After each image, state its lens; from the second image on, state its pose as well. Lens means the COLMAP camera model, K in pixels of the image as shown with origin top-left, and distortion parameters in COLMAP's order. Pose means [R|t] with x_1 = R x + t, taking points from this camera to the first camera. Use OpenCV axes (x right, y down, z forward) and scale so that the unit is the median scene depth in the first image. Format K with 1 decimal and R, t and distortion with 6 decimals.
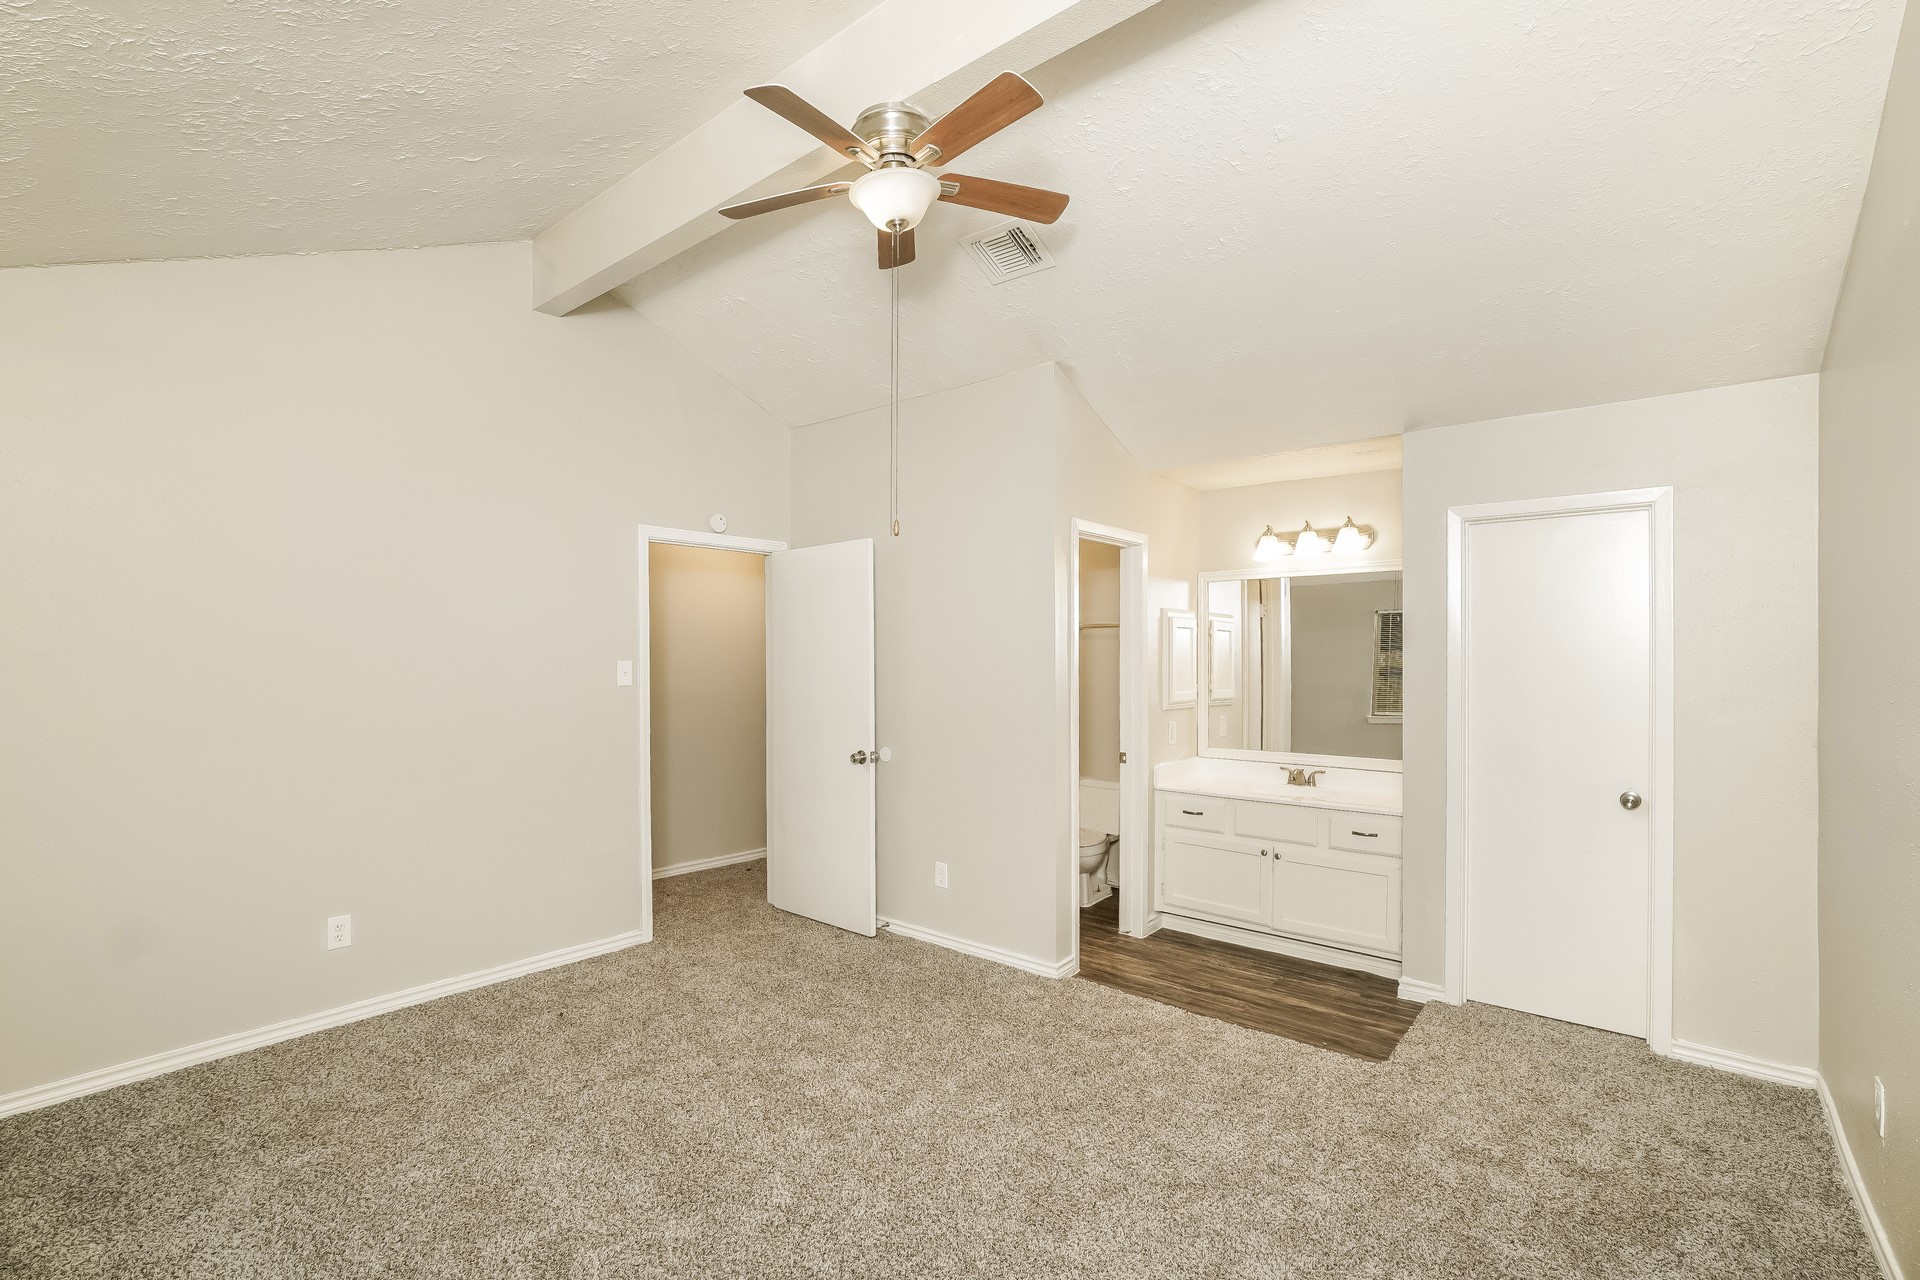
lens RADIAL K [[853.0, 0, 945.4], [0, 853.0, 663.4], [0, 0, 1]] dist [0.000800, 0.000426]
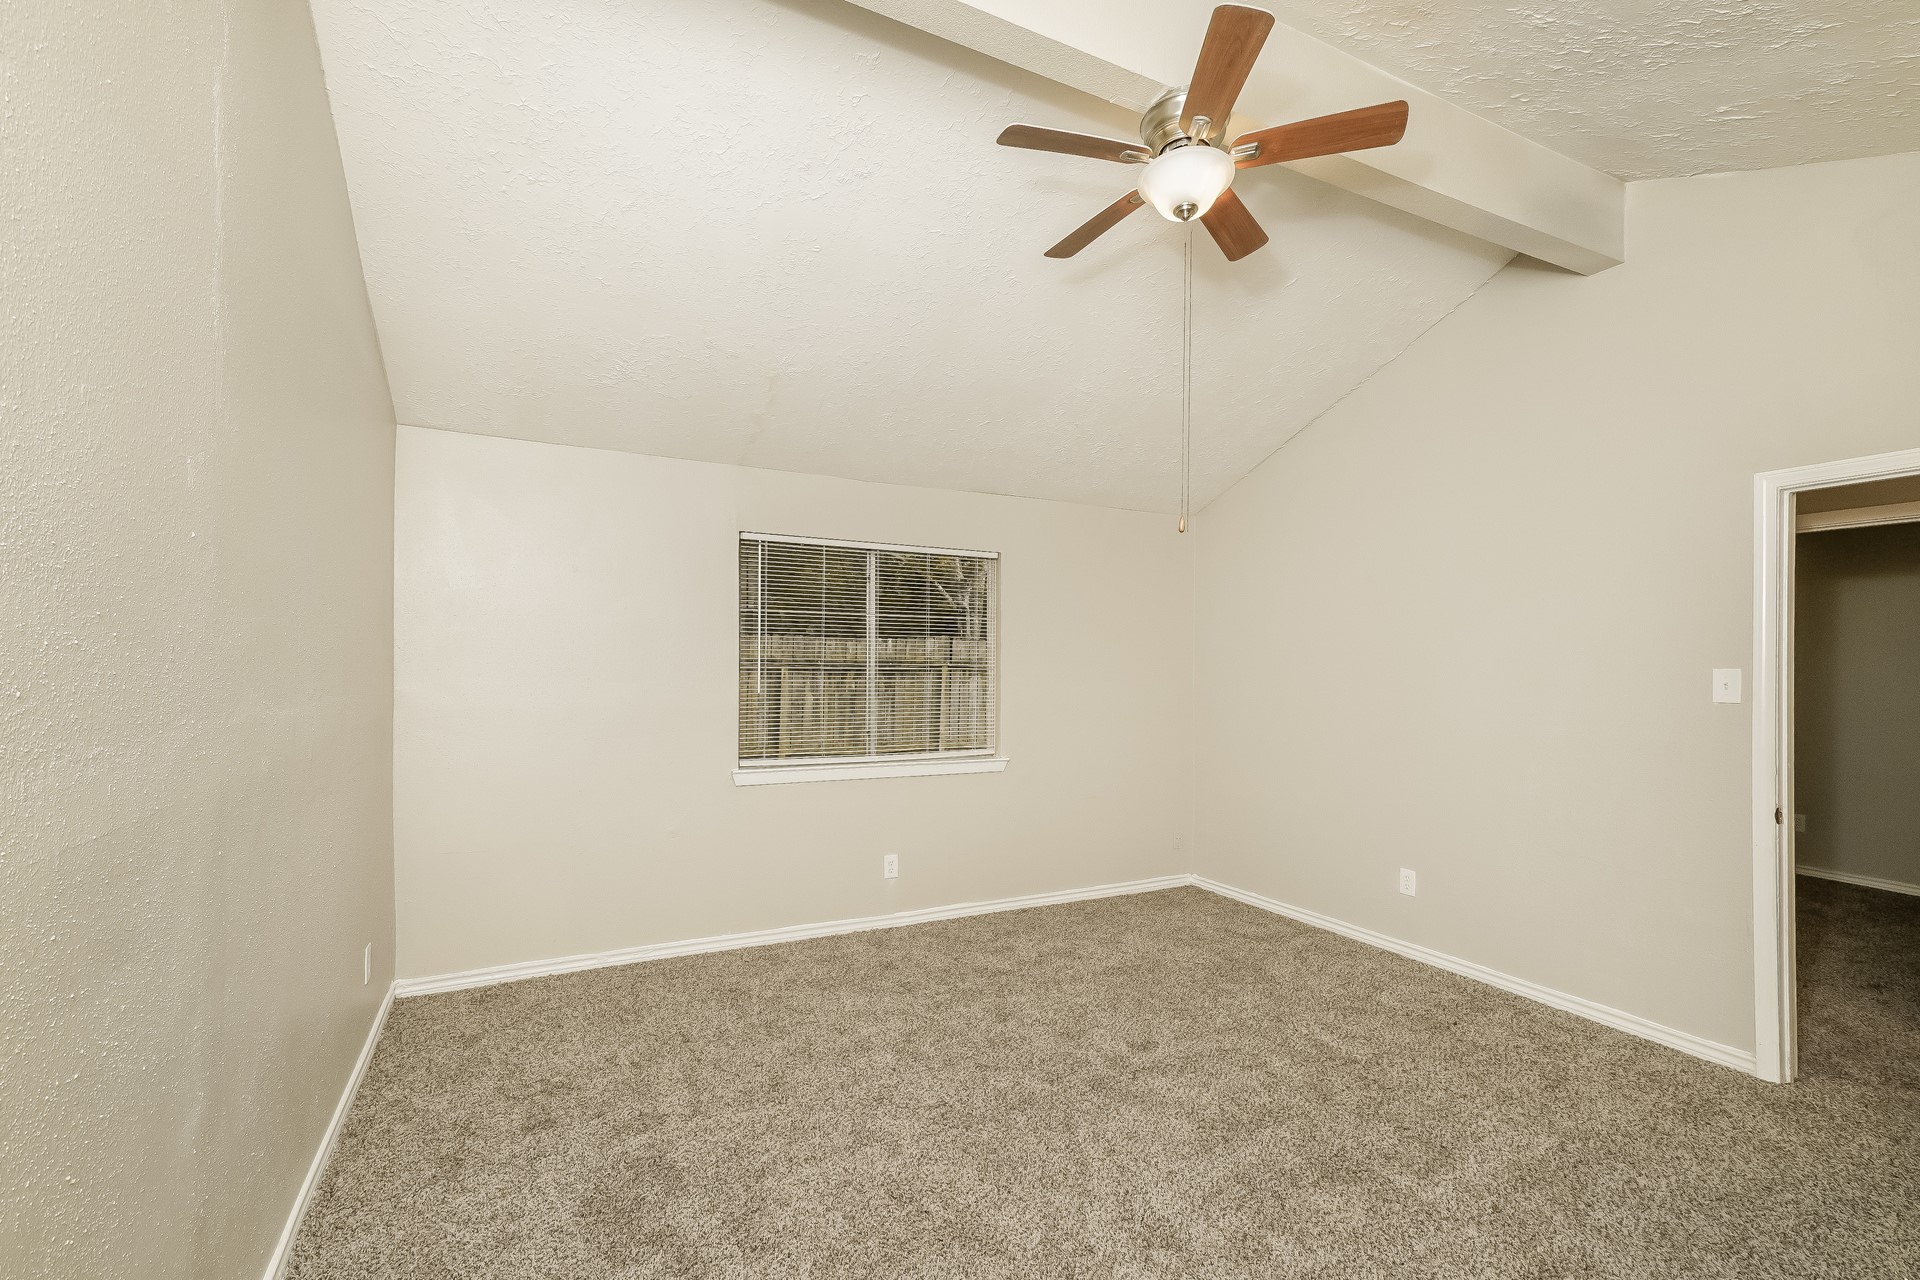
lens RADIAL K [[853.0, 0, 945.4], [0, 853.0, 663.4], [0, 0, 1]] dist [0.000800, 0.000426]
pose [[-0.401004, -0.001887, -0.916074, 0.617517], [-0.009626, 0.999951, 0.002154, -0.003072], [0.916026, 0.009682, -0.401003, 0.759016]]
